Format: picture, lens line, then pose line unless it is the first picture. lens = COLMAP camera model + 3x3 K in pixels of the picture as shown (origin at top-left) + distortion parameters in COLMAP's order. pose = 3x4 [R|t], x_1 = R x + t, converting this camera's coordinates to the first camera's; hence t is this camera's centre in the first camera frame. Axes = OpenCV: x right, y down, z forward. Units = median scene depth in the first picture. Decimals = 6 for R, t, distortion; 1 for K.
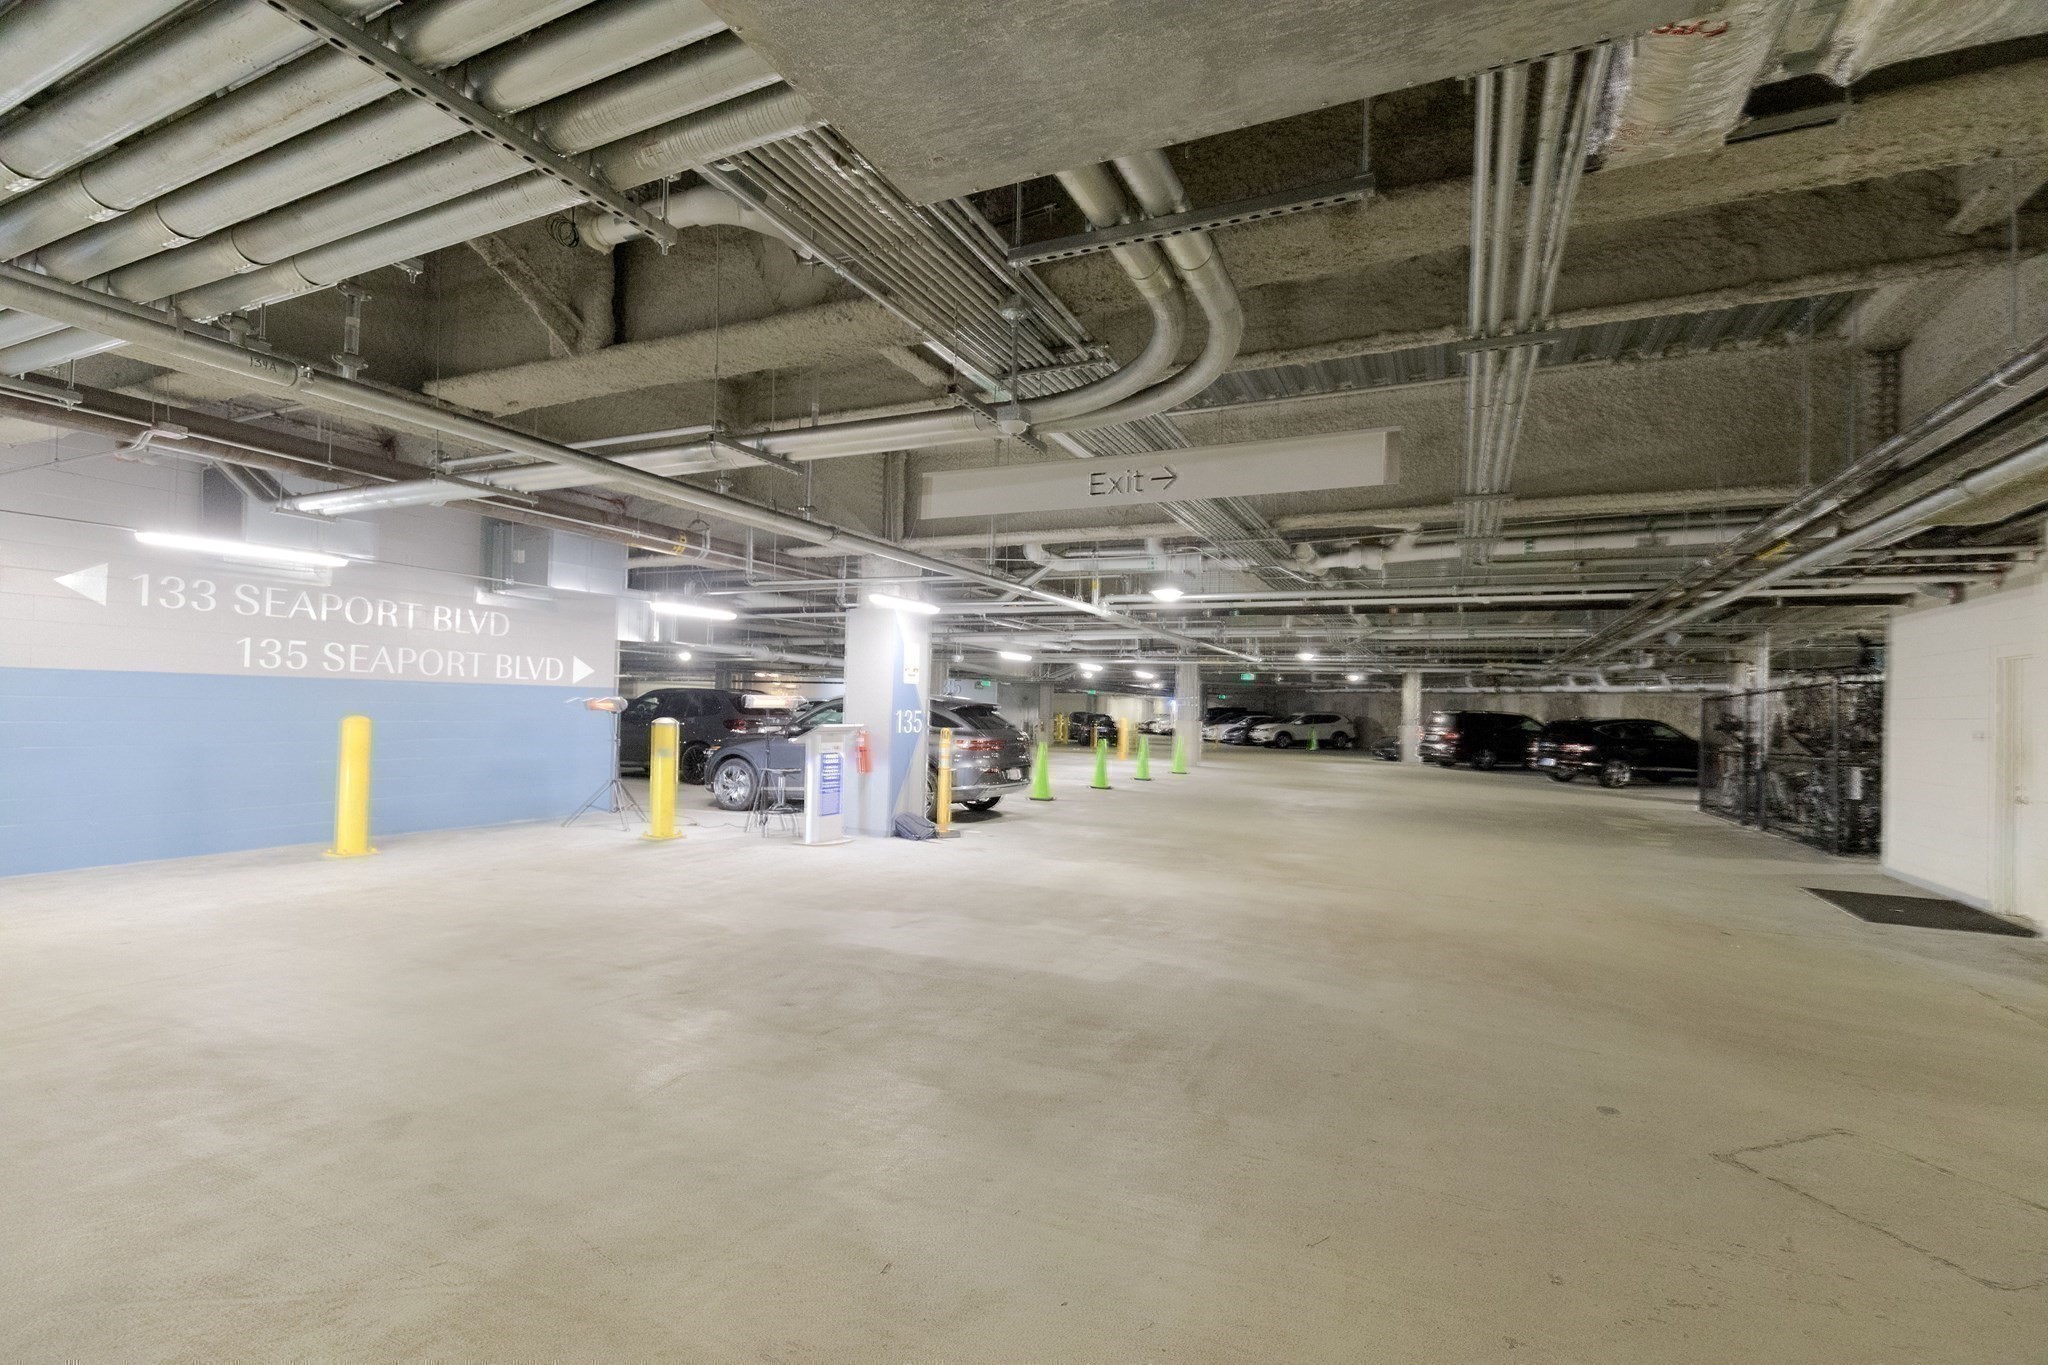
lens RADIAL K [[917.3, 0, 1018.0], [0, 917.3, 686.2], [0, 0, 1]] dist [0.000283, -0.001078]
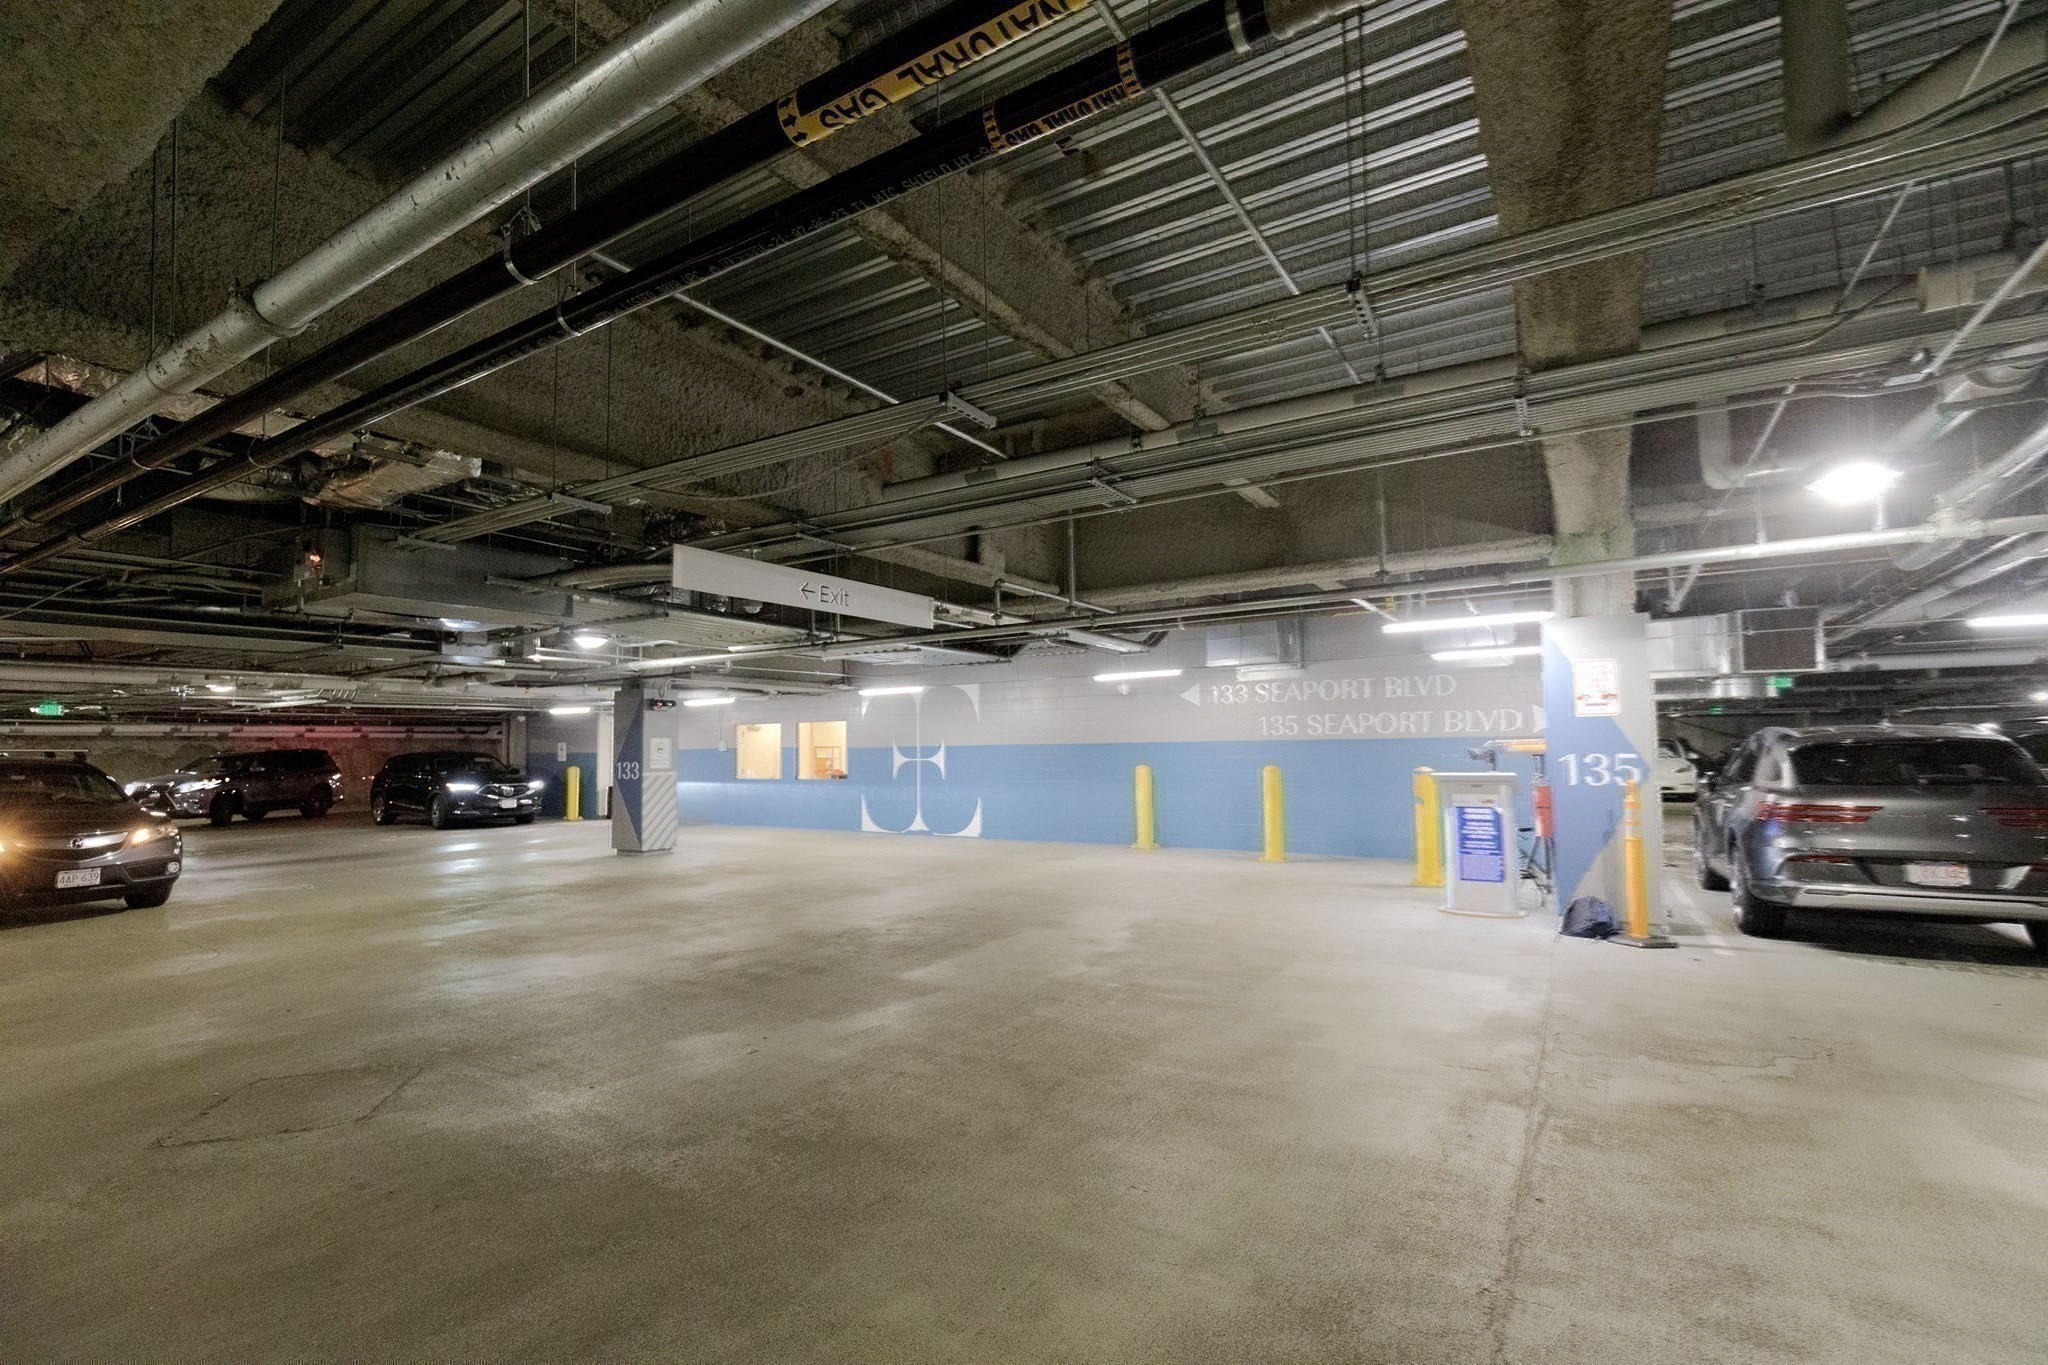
lens RADIAL K [[917.3, 0, 1018.5], [0, 917.3, 681.7], [0, 0, 1]] dist [0.000283, -0.001078]
pose [[-0.115551, -0.097253, -0.988529, 0.687069], [0.034396, 0.994207, -0.101832, 0.029407], [0.992706, -0.045769, -0.111536, 0.676122]]
